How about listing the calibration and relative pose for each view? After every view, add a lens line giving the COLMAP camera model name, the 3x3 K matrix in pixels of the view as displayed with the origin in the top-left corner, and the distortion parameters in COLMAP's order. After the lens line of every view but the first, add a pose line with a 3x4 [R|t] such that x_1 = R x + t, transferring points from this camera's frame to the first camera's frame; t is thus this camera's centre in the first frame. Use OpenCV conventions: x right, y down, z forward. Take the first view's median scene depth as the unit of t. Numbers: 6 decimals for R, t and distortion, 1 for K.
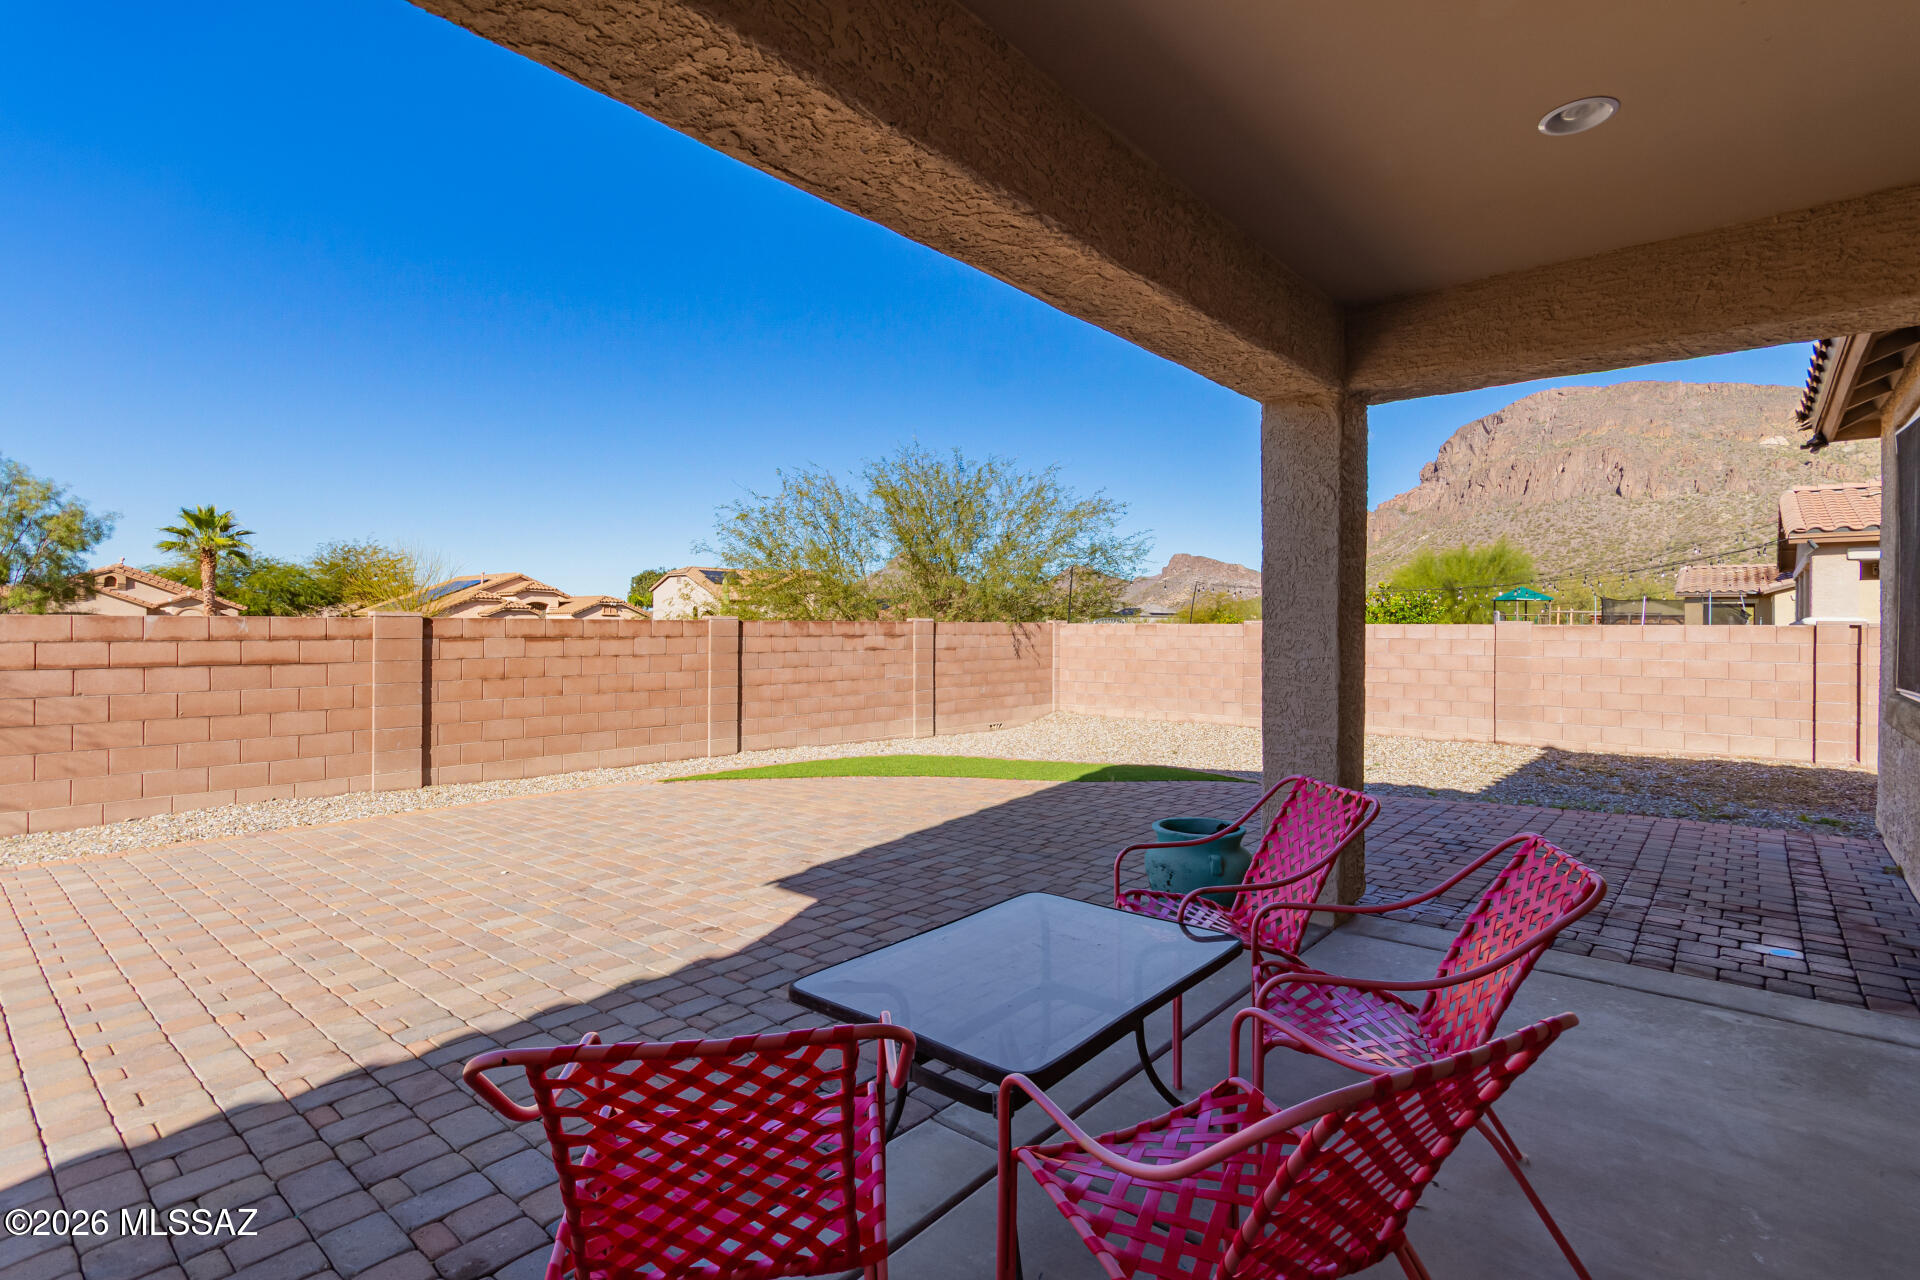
lens RADIAL K [[906.8, 0, 960.9], [0, 906.8, 634.6], [0, 0, 1]] dist [-0.000003, 0.000001]
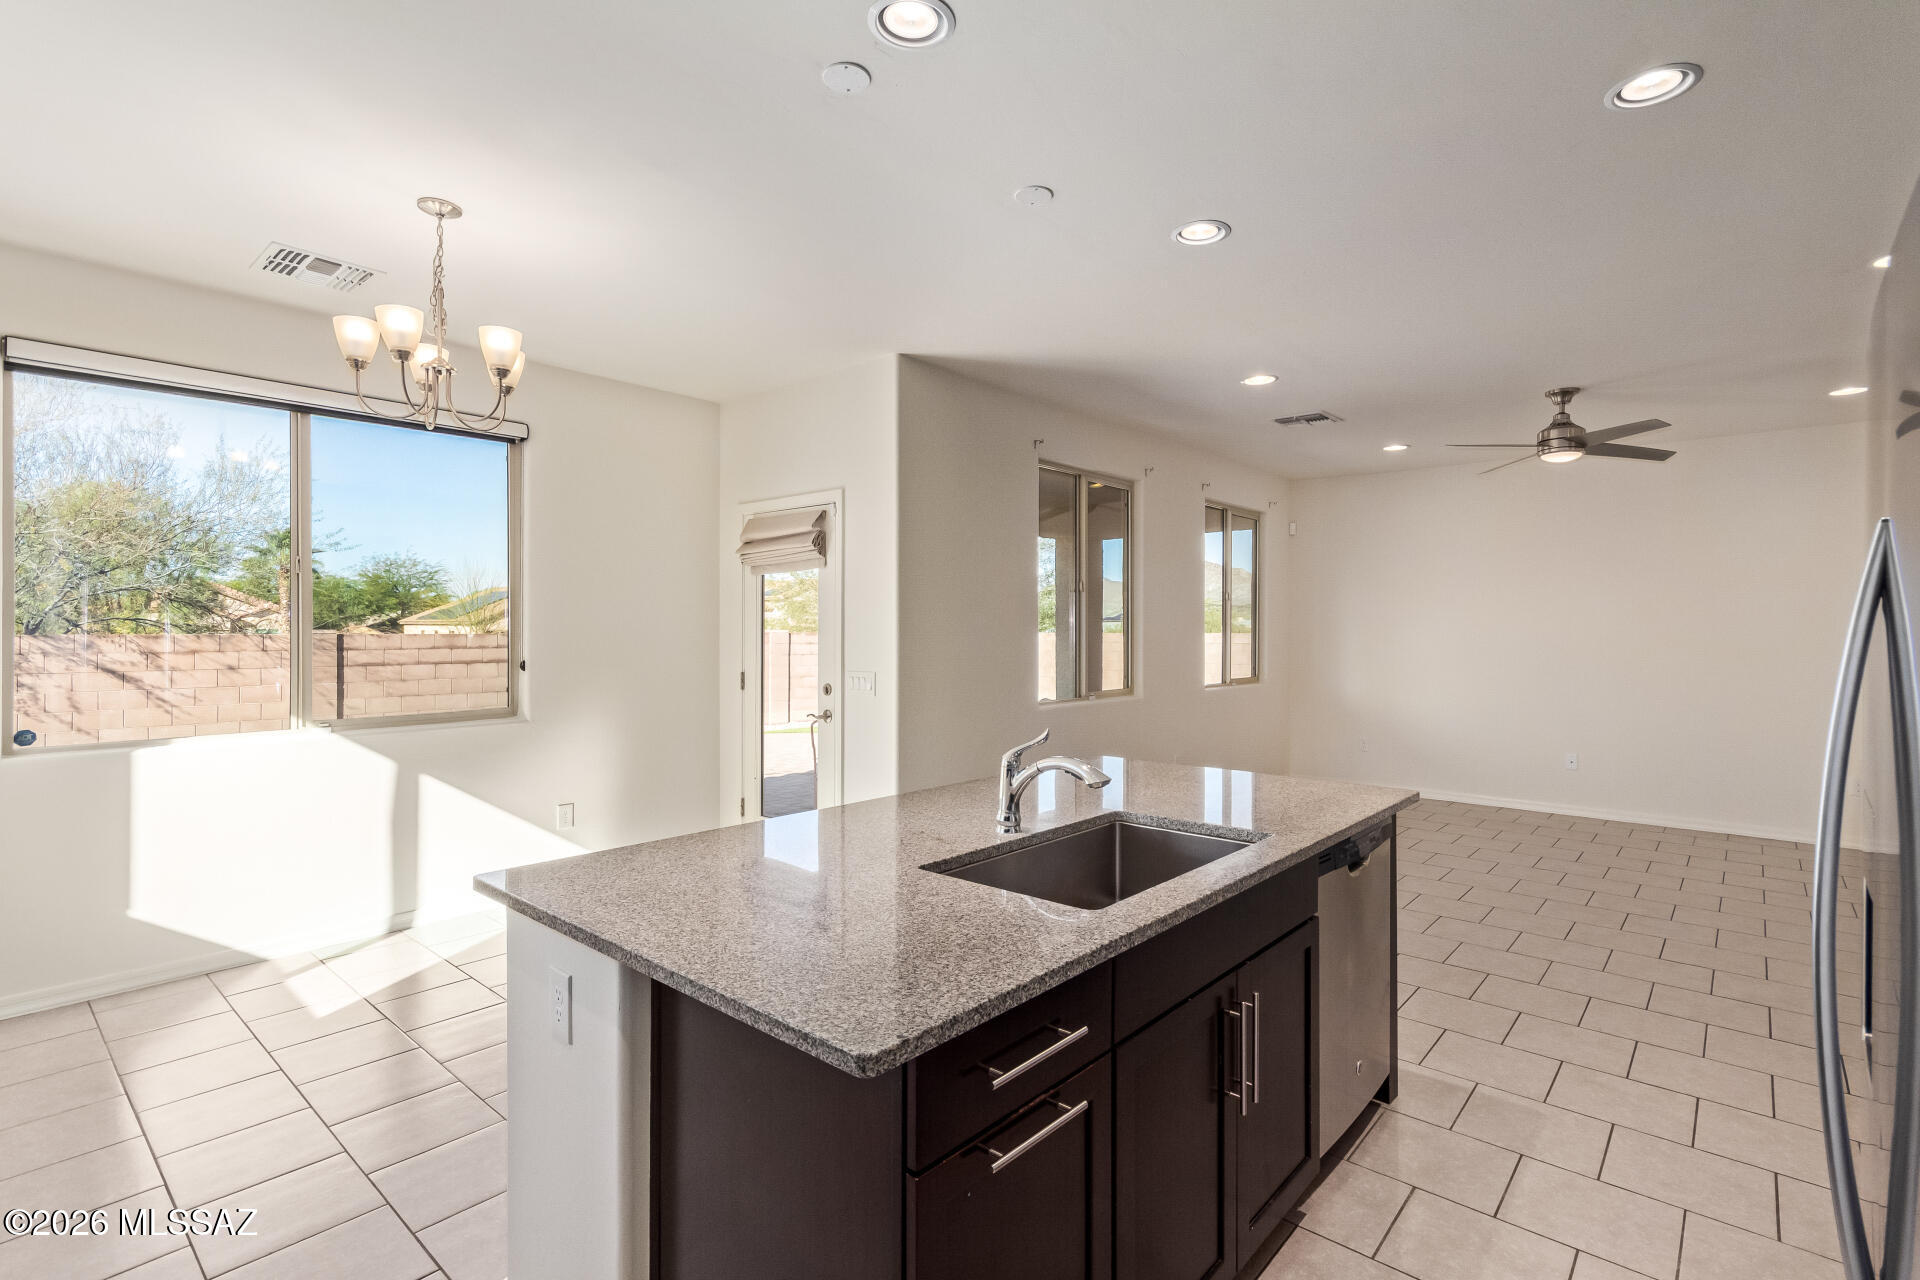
lens RADIAL K [[906.8, 0, 960.0], [0, 906.8, 637.6], [0, 0, 1]] dist [-0.000003, 0.000001]
pose [[0.999939, -0.004481, -0.010127, 0.011696], [0.004465, 0.999989, -0.001587, -0.000936], [0.010134, 0.001541, 0.999947, -0.111349]]
